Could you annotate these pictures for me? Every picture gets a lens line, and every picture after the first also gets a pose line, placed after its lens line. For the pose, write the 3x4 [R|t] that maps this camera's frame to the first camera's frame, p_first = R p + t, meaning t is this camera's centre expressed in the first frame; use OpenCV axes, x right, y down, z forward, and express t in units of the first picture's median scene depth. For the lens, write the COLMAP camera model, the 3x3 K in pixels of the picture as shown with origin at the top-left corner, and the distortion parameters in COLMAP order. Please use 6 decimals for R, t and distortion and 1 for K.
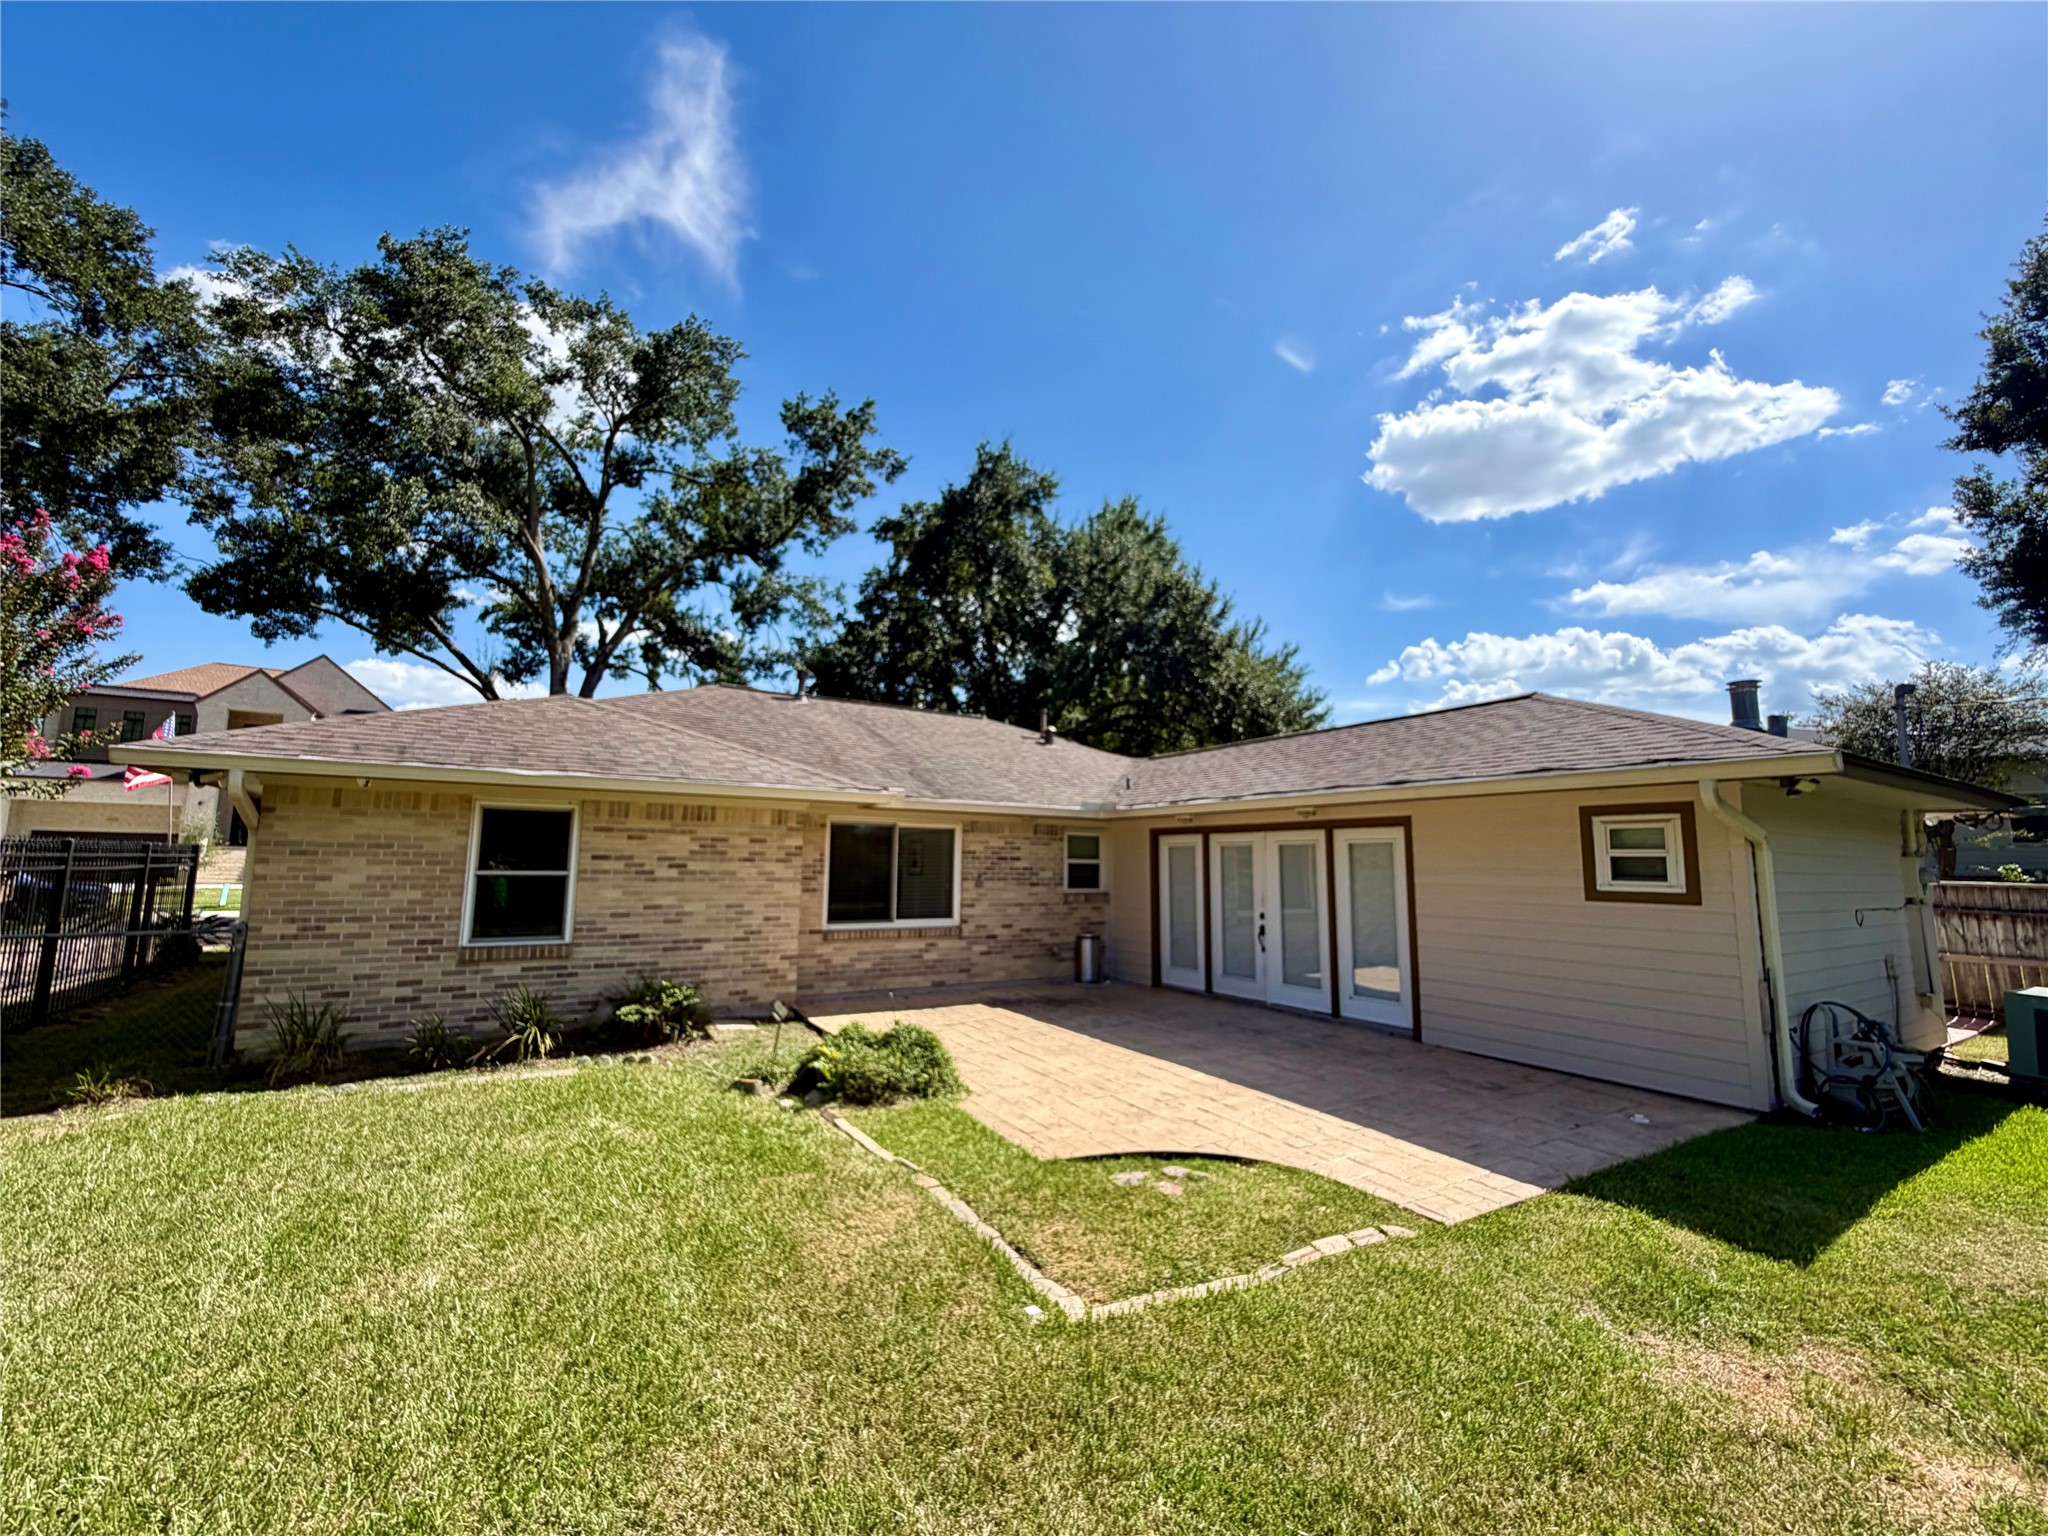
lens RADIAL K [[819.0, 0, 1016.5], [0, 819.0, 767.6], [0, 0, 1]] dist [0.002764, 0.000000]
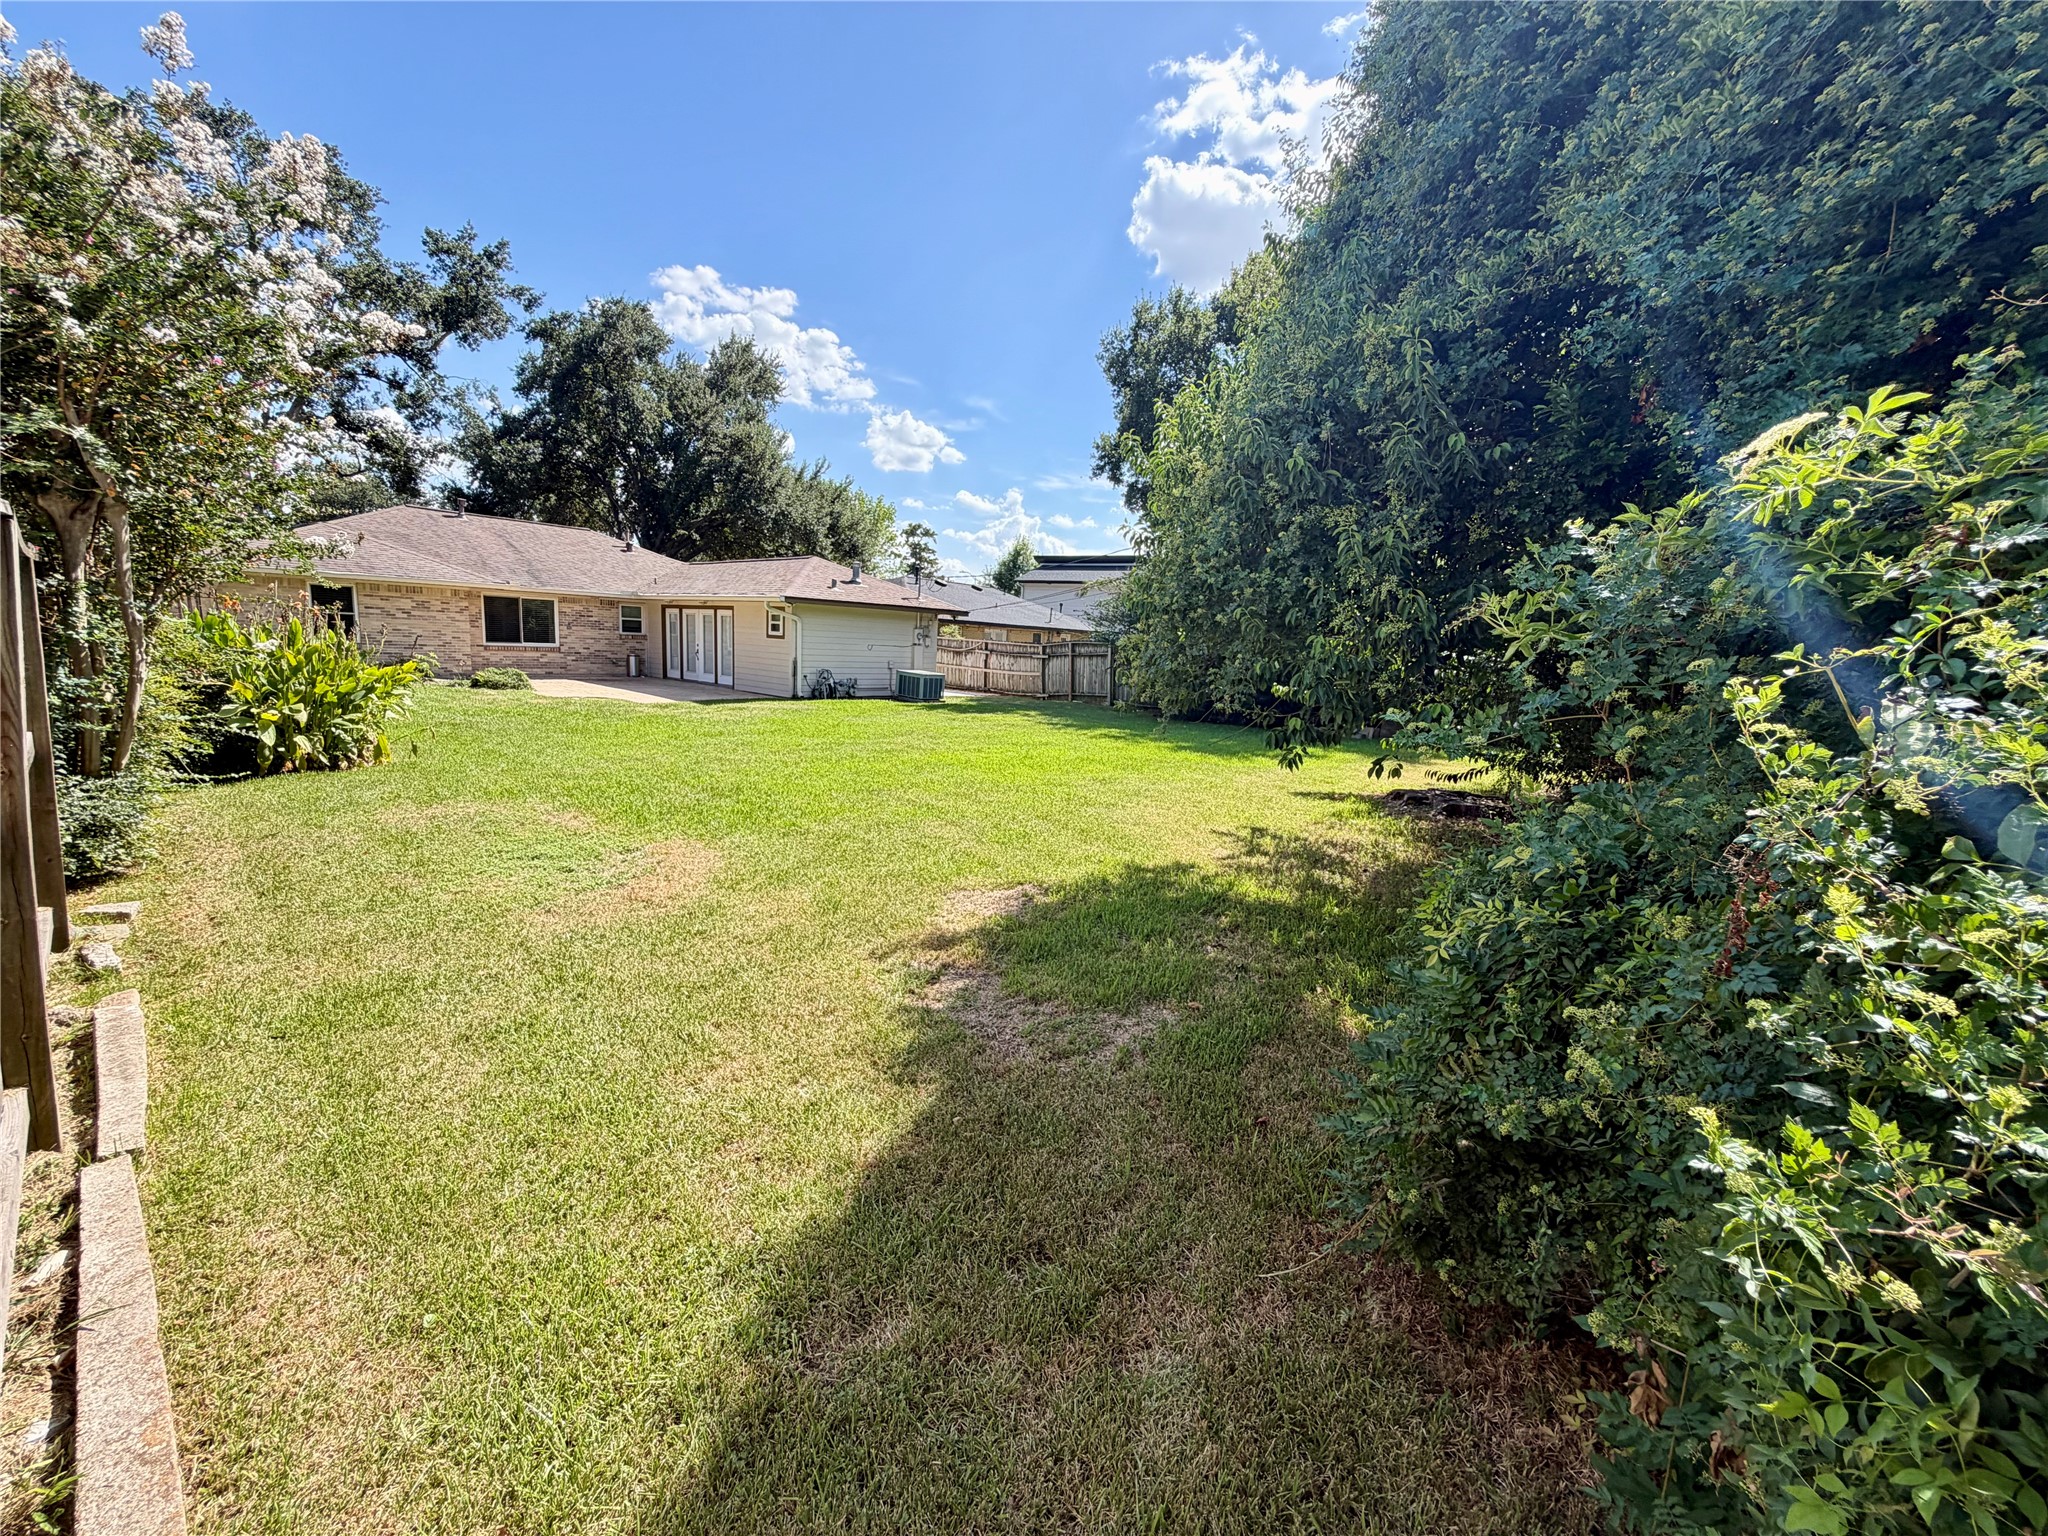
lens RADIAL K [[819.0, 0, 1016.5], [0, 819.0, 767.6], [0, 0, 1]] dist [0.002764, 0.000000]
pose [[0.953816, -0.014132, 0.300059, 0.297787], [-0.071453, 0.959549, 0.272323, -0.121274], [-0.291770, -0.281186, 0.914224, -0.982379]]
